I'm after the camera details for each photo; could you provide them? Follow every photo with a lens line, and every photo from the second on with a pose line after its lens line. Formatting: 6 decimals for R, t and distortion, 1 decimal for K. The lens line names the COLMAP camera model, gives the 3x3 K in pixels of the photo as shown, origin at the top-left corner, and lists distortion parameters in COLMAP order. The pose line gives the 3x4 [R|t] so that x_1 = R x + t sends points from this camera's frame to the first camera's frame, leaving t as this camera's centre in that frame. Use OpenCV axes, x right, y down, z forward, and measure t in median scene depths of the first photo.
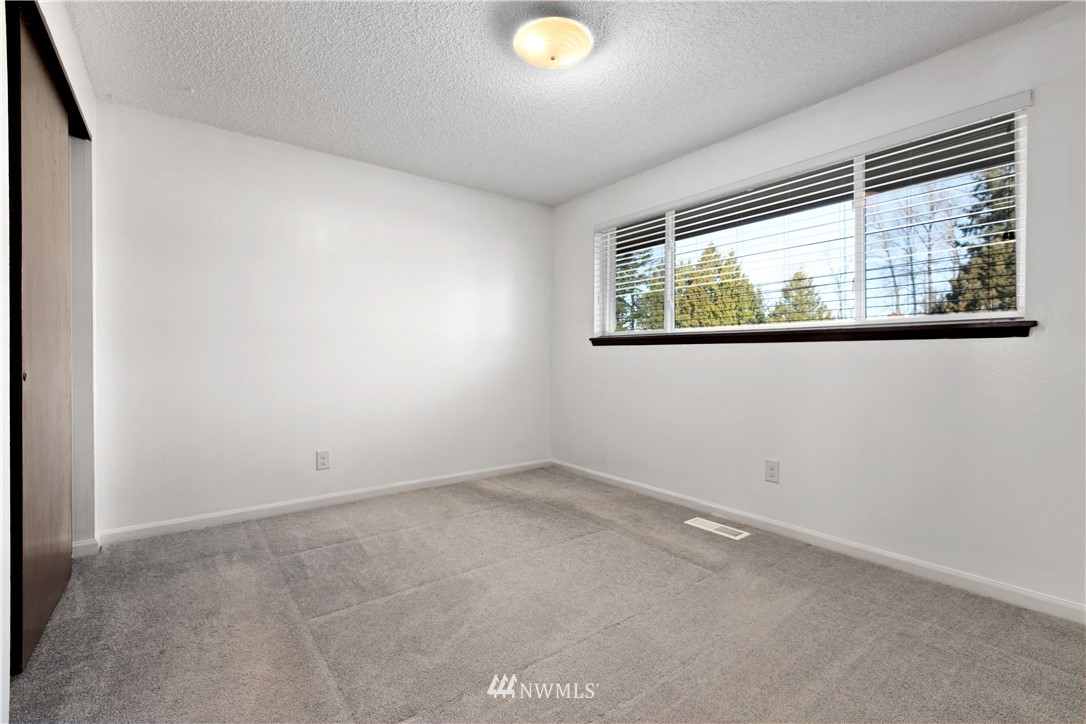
lens RADIAL K [[487.8, 0, 537.3], [0, 487.8, 361.3], [0, 0, 1]] dist [-0.028281, 0.006855]
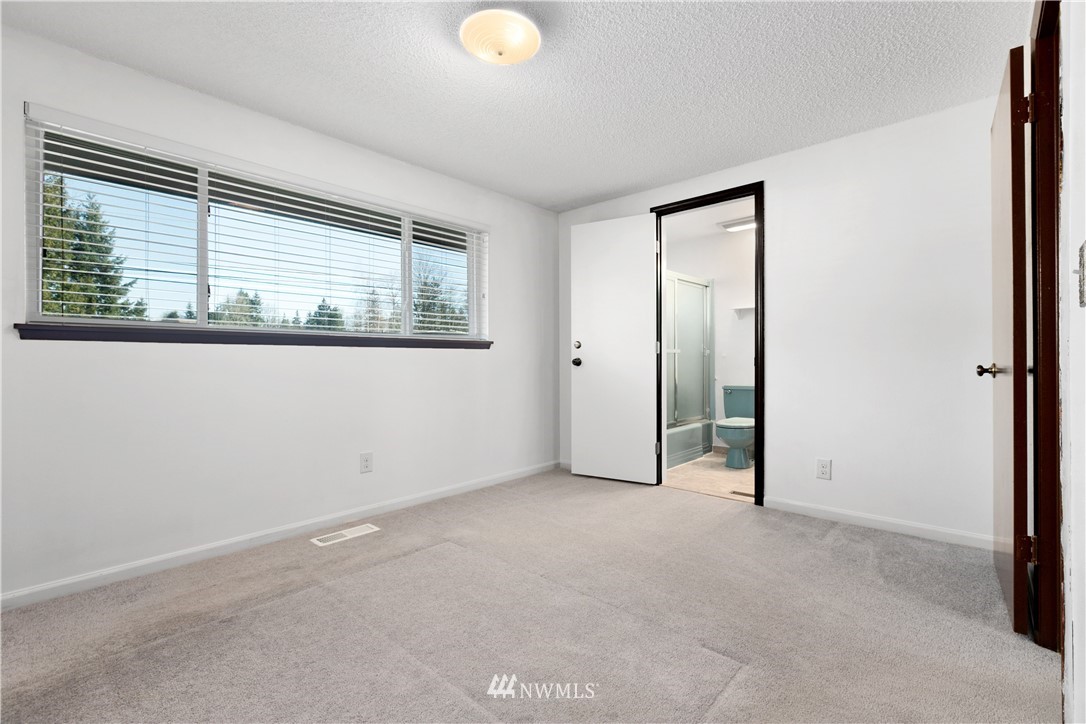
lens RADIAL K [[487.8, 0, 533.0], [0, 487.8, 362.4], [0, 0, 1]] dist [-0.028281, 0.006855]
pose [[-0.201419, 0.002272, 0.979503, -0.677512], [0.020421, 0.999790, 0.001880, 0.002862], [-0.979292, 0.020381, -0.201423, 0.834356]]
